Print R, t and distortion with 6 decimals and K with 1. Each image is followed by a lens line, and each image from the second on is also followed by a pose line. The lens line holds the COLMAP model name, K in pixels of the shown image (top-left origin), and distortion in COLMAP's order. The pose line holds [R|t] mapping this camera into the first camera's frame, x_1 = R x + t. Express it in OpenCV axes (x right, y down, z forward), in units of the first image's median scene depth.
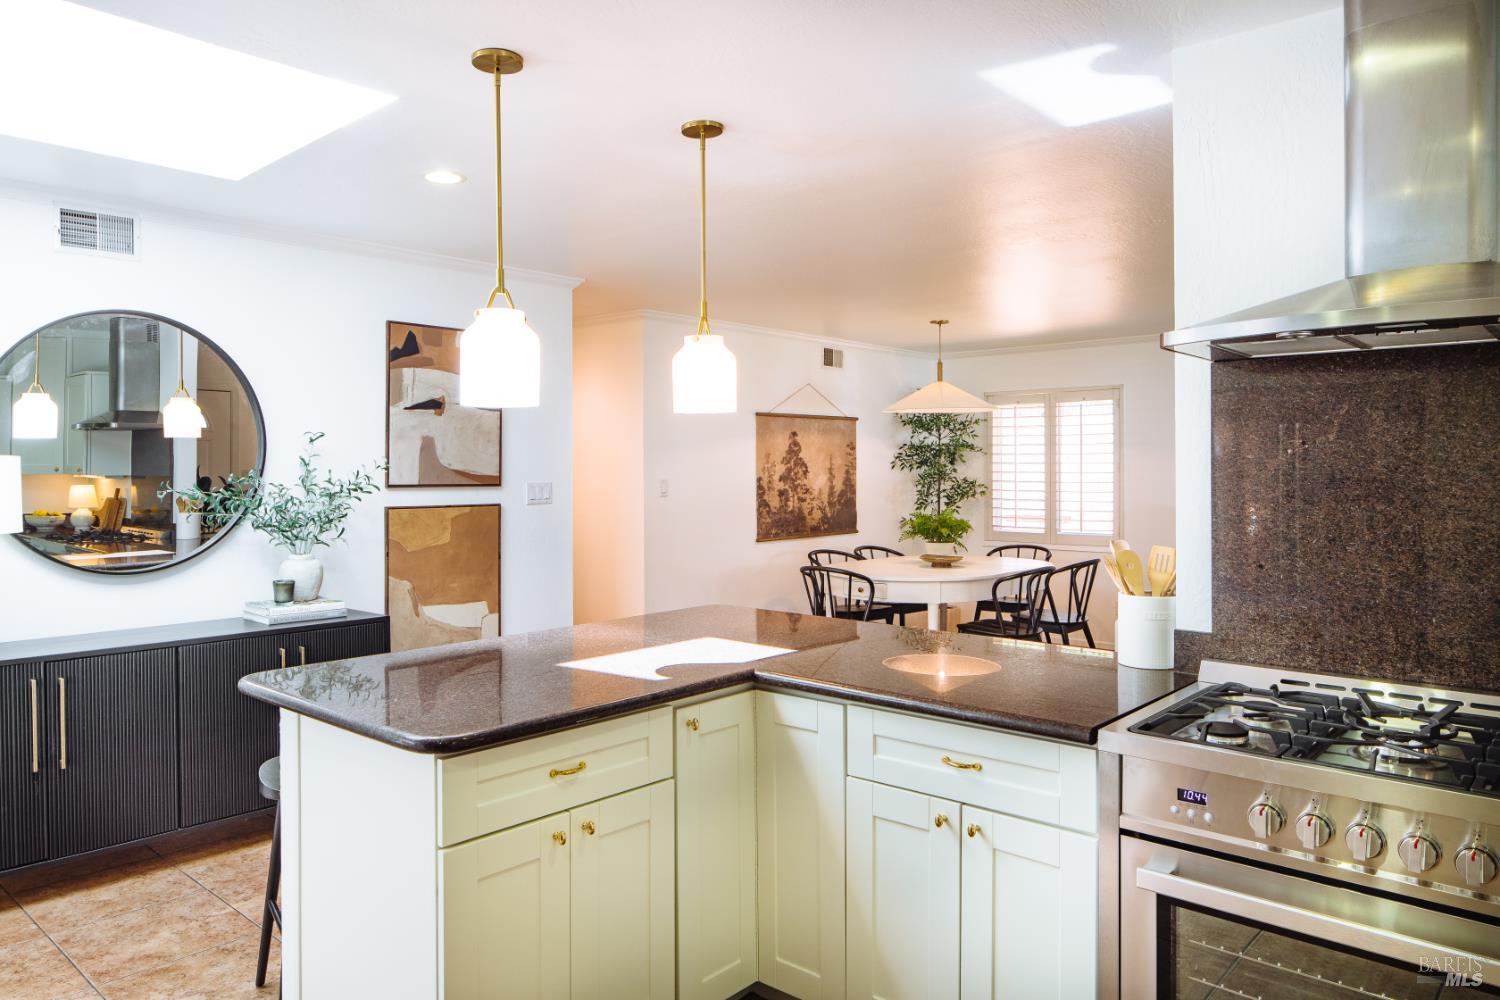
lens RADIAL K [[1019.1, 0, 742.5], [0, 1019.1, 468.1], [0, 0, 1]] dist [-0.011284, 0.004747]
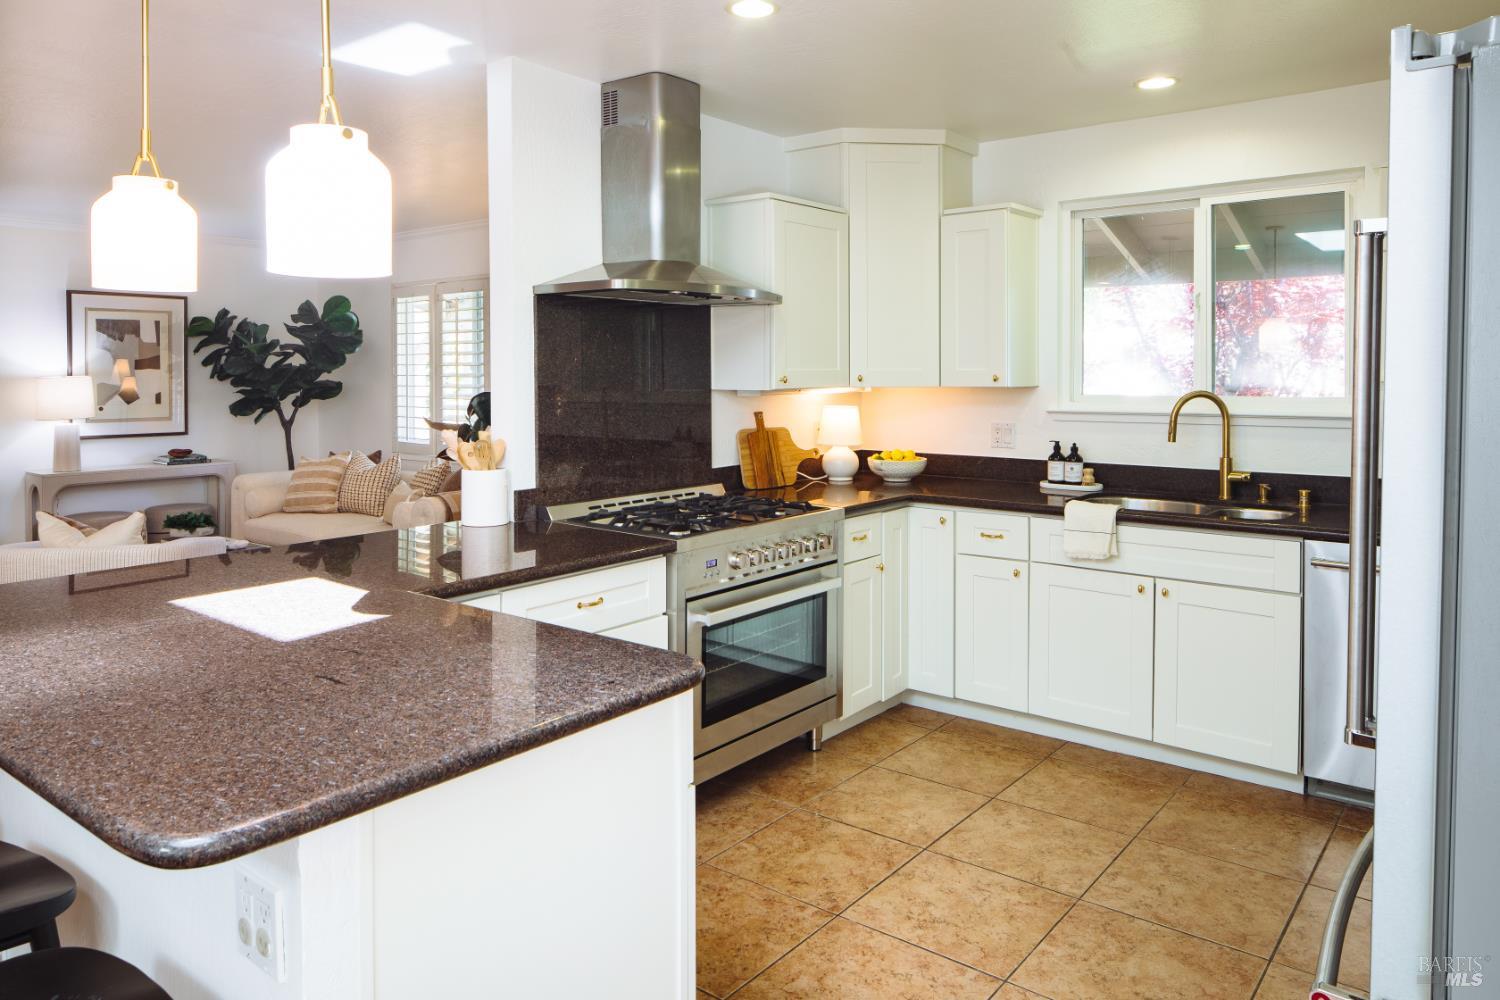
lens RADIAL K [[1019.1, 0, 752.3], [0, 1019.1, 385.8], [0, 0, 1]] dist [-0.011284, 0.004747]
pose [[-0.080062, -0.011076, 0.996728, -0.308002], [0.001875, 0.999935, 0.011262, 0.002142], [-0.996788, 0.002770, -0.080036, 0.263935]]
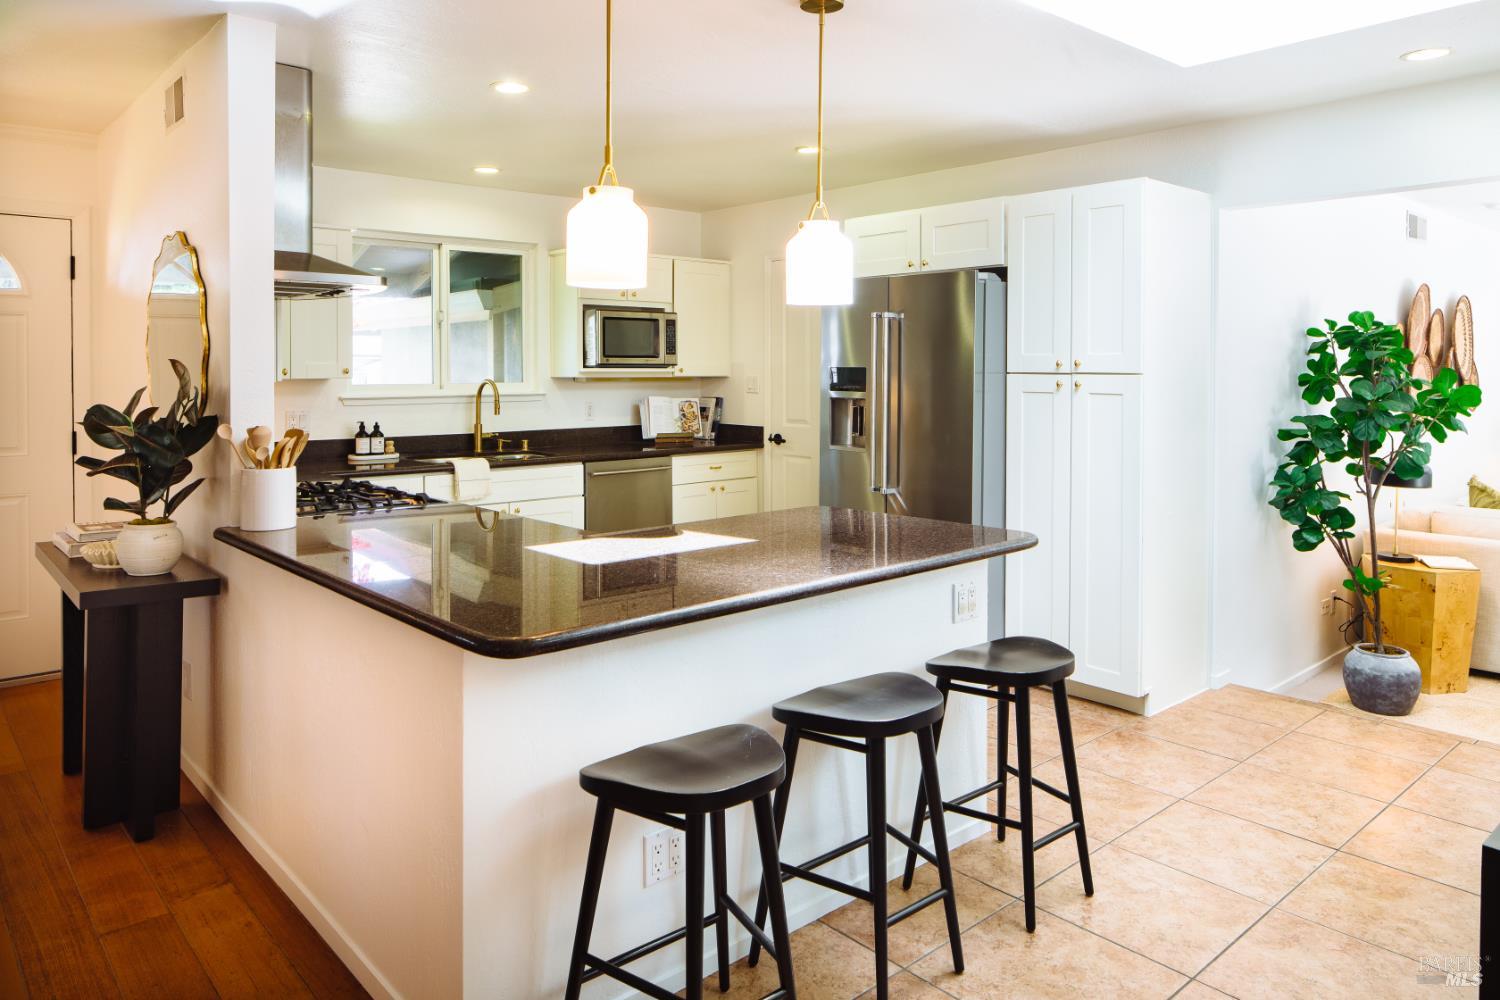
lens RADIAL K [[1019.1, 0, 740.0], [0, 1019.1, 406.3], [0, 0, 1]] dist [-0.011284, 0.004747]
pose [[-0.994564, 0.000985, 0.104125, -0.091553], [0.004775, 0.999335, 0.036160, 0.004370], [-0.104020, 0.036461, -0.993907, 0.726488]]
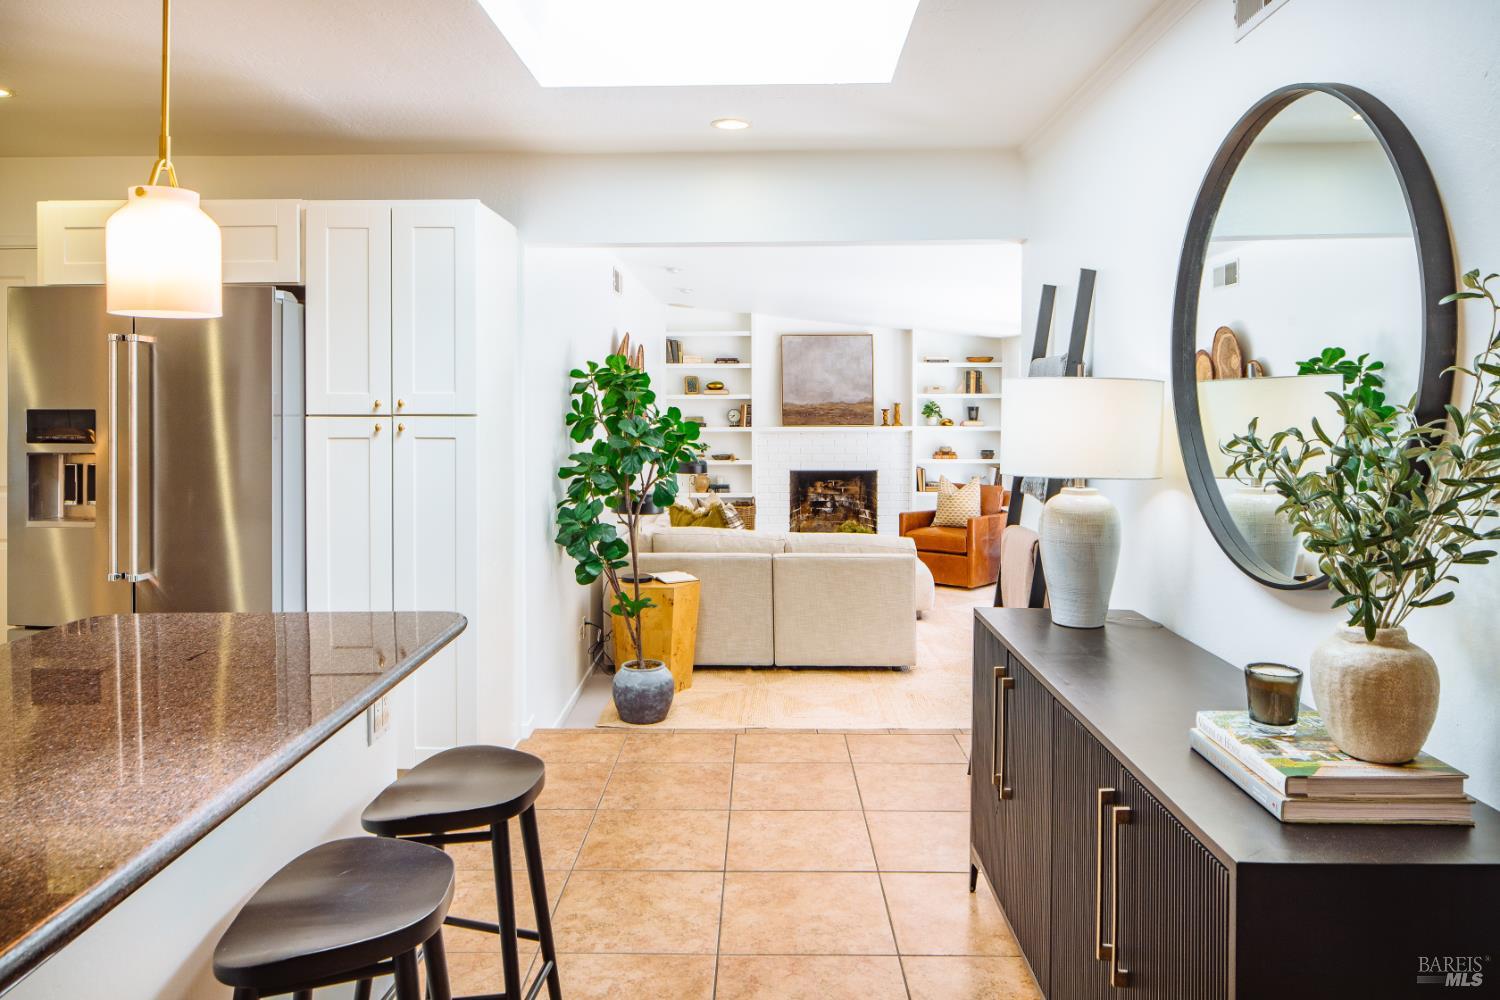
lens RADIAL K [[1019.1, 0, 756.4], [0, 1019.1, 434.2], [0, 0, 1]] dist [-0.011284, 0.004747]
pose [[-0.741605, 0.026020, -0.670332, -0.019886], [0.007686, 0.999511, 0.030294, 0.003109], [0.670792, 0.017315, -0.741443, 0.626890]]
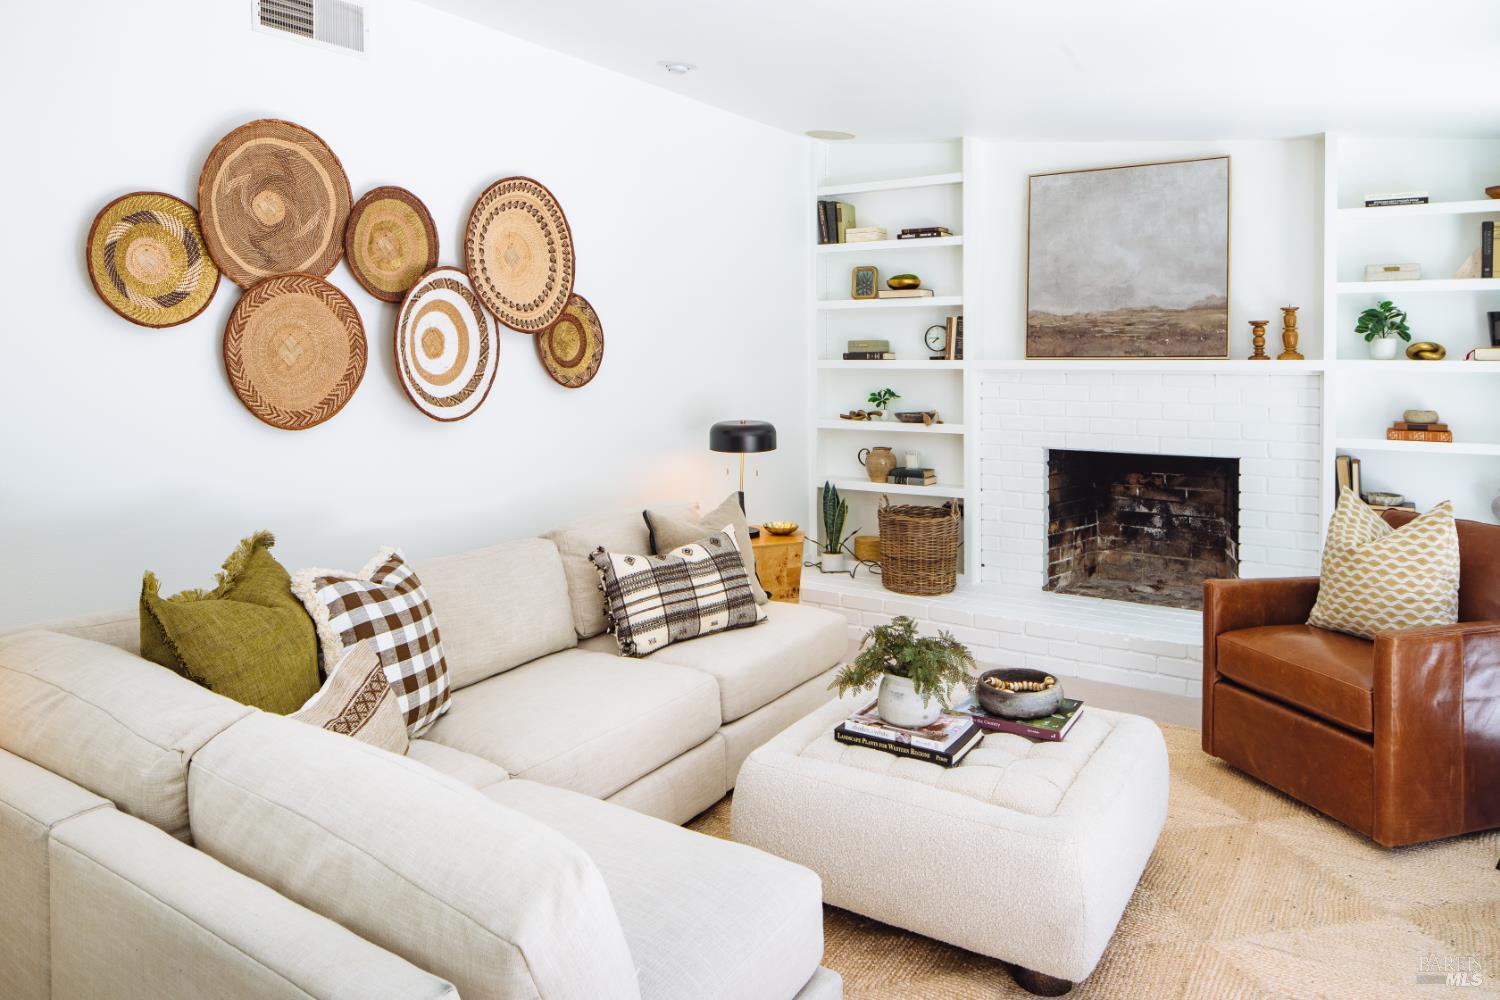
lens RADIAL K [[1019.1, 0, 747.4], [0, 1019.1, 382.1], [0, 0, 1]] dist [-0.011284, 0.004747]
pose [[-0.987486, 0.012735, -0.157193, -0.650390], [0.008335, 0.999556, 0.028619, 0.027659], [0.157487, 0.026951, -0.987153, 0.287104]]
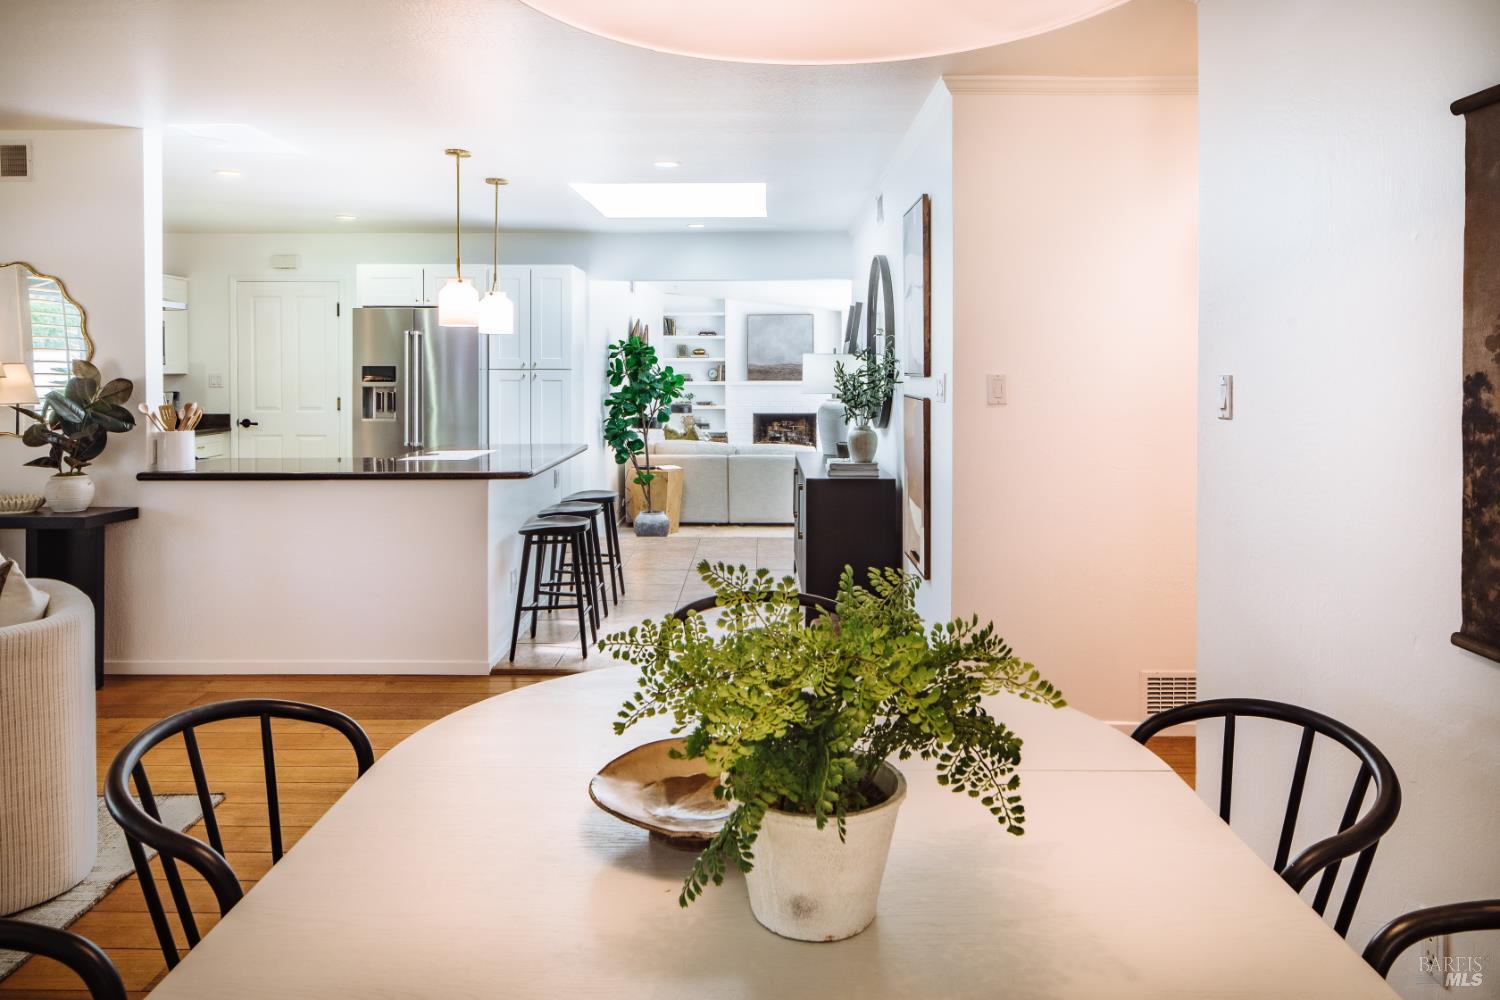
lens RADIAL K [[1019.1, 0, 754.3], [0, 1019.1, 407.6], [0, 0, 1]] dist [-0.011284, 0.004747]
pose [[-0.740163, 0.031987, -0.671666, 0.286732], [0.004583, 0.999085, 0.042530, 0.003307], [0.672411, 0.028401, -0.739633, 1.027440]]
